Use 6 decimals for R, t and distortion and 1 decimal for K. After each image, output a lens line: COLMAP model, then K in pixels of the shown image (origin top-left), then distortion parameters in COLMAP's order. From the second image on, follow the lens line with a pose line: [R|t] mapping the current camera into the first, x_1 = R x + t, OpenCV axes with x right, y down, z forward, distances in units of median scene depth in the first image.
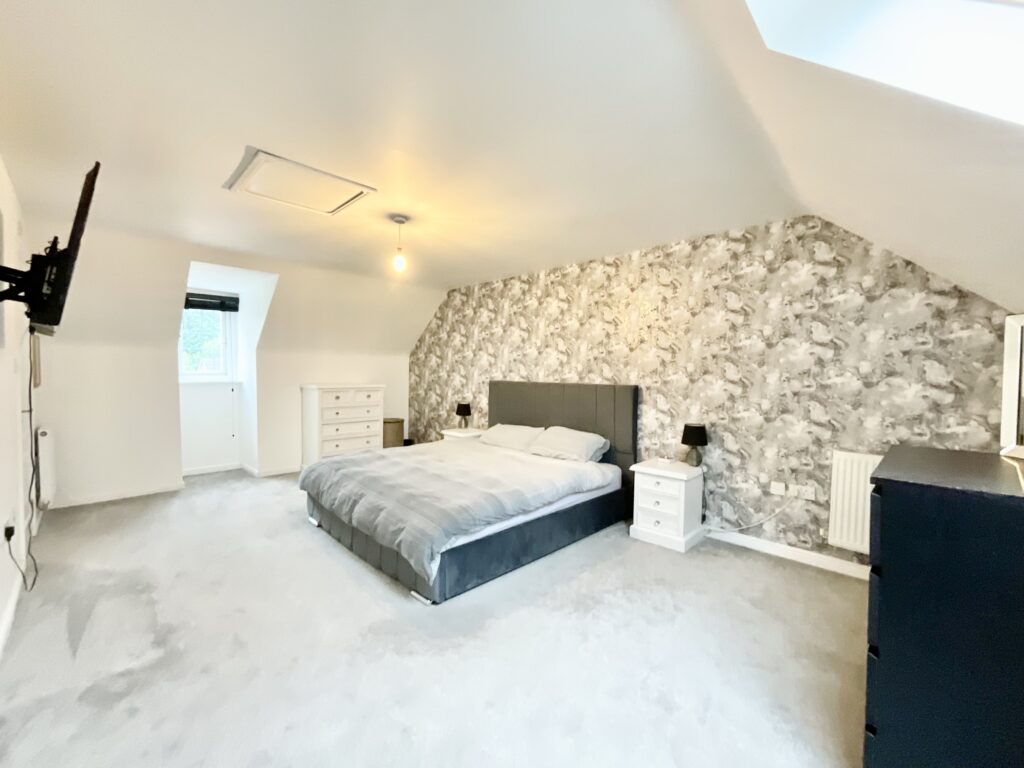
lens RADIAL K [[419.1, 0, 514.6], [0, 419.1, 381.3], [0, 0, 1]] dist [-0.001072, 0.000206]
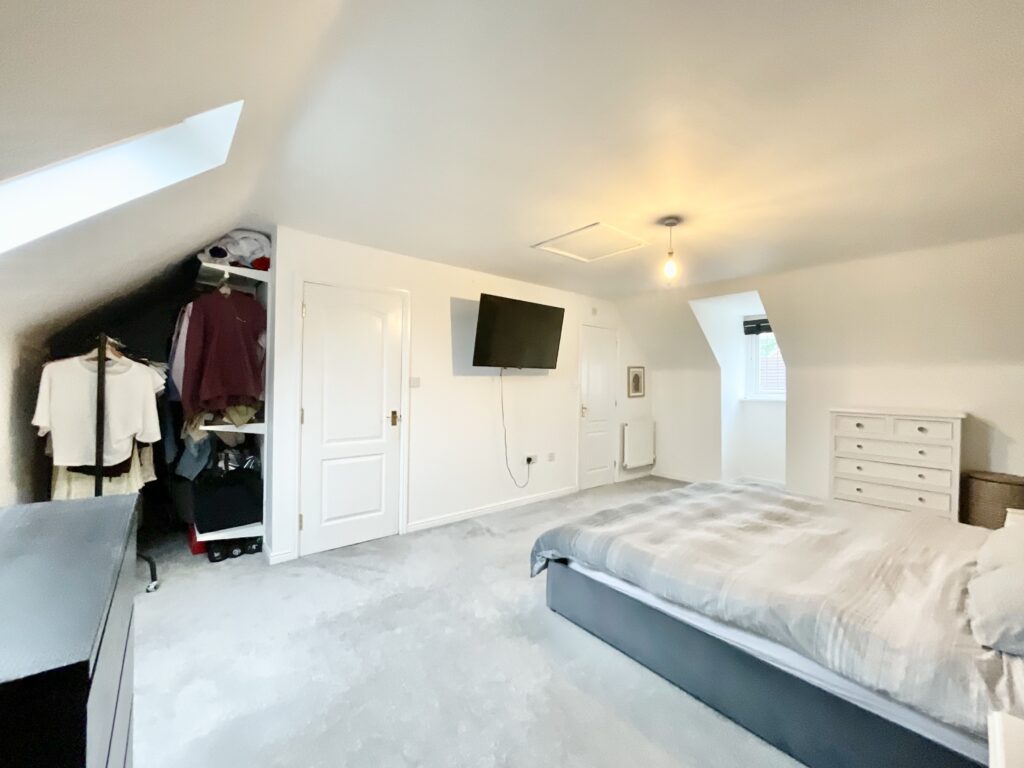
lens RADIAL K [[419.1, 0, 515.8], [0, 419.1, 383.4], [0, 0, 1]] dist [-0.001072, 0.000206]
pose [[-0.082948, -0.008766, -0.996515, 0.397769], [-0.042089, 0.999100, -0.005285, -0.007588], [0.995665, 0.041504, -0.083243, 0.448918]]
